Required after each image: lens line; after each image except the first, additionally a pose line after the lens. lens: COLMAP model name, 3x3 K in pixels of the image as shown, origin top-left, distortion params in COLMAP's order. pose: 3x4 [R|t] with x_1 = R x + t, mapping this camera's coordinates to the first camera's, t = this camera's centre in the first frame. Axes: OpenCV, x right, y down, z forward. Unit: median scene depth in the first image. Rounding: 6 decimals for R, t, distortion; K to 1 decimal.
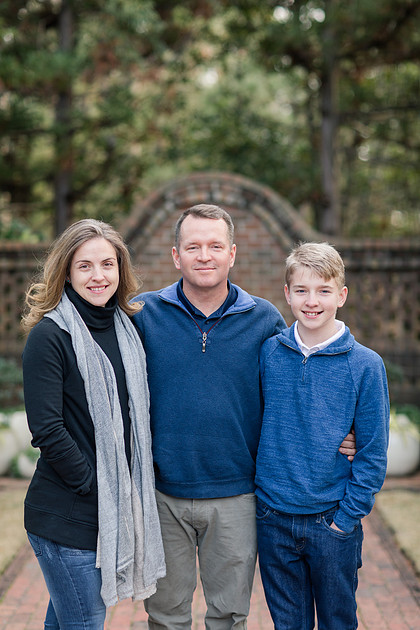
lens RADIAL K [[1517.1, 0, 211.2], [0, 1517.1, 314.8], [0, 0, 1]] dist [0.042716, 0.000000]
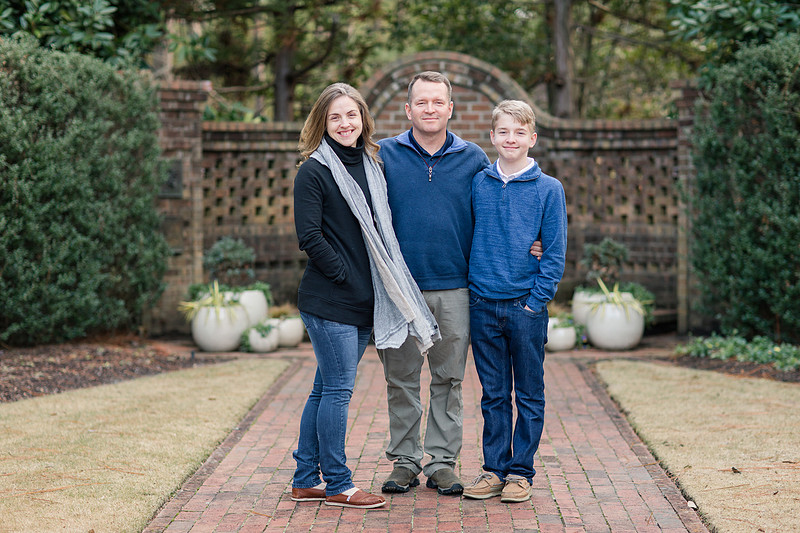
lens RADIAL K [[1926.4, 0, 392.9], [0, 1926.4, 289.4], [0, 0, 1]] dist [0.042716, 0.000000]
pose [[0.999693, 0.000490, -0.024756, 0.002934], [0.000162, 0.999654, 0.026301, 0.046383], [0.024761, -0.026297, 0.999347, -0.428683]]
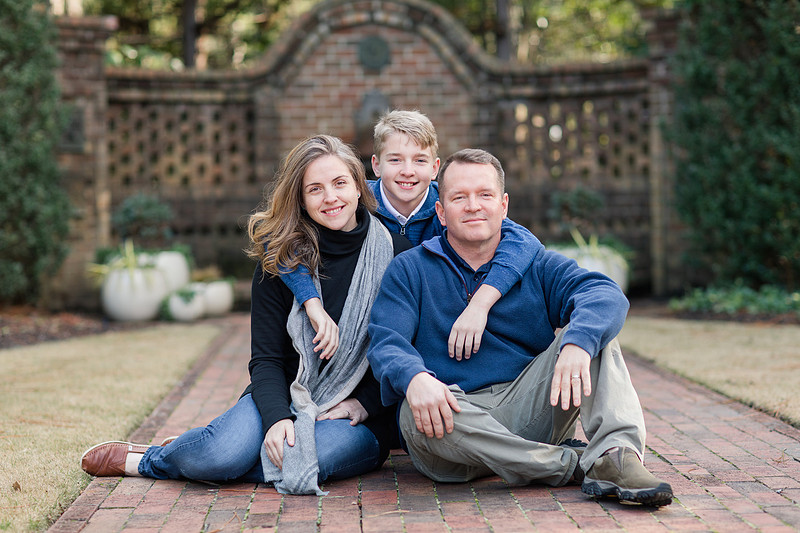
lens RADIAL K [[1926.4, 0, 395.2], [0, 1926.4, 270.9], [0, 0, 1]] dist [0.042716, 0.000000]
pose [[0.998938, -0.018836, 0.042039, -0.063394], [0.018831, 0.999823, 0.000512, 0.117270], [-0.042042, 0.000280, 0.999116, -0.165582]]
